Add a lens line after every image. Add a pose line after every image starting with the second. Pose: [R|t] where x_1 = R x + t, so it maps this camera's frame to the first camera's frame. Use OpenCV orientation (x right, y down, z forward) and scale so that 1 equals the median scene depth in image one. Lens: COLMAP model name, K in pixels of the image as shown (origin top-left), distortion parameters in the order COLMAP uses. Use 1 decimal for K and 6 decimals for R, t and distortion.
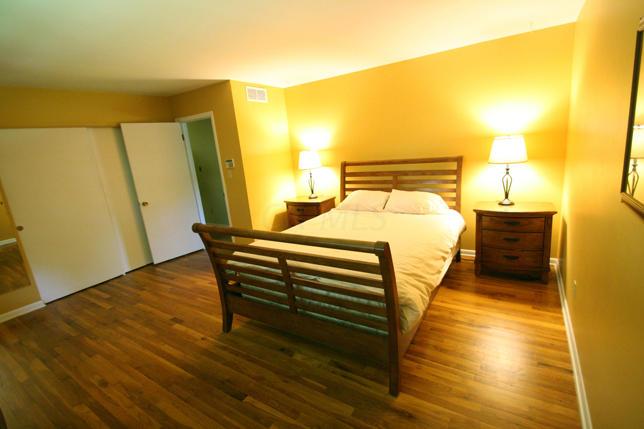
lens RADIAL K [[309.3, 0, 322.0], [0, 309.3, 214.5], [0, 0, 1]] dist [0.042422, -0.029908]
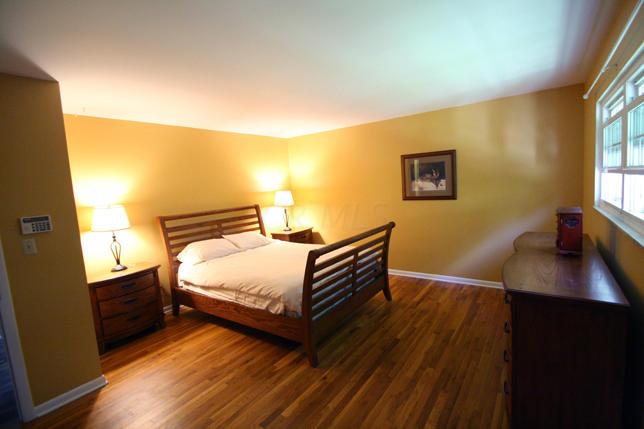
lens RADIAL K [[300.6, 0, 332.7], [0, 300.6, 213.7], [0, 0, 1]] dist [0.004043, -0.011440]
pose [[0.023839, -0.019470, 0.999526, -0.899064], [0.281184, 0.959579, 0.011986, -0.057377], [-0.959358, 0.280765, 0.028351, 0.572488]]
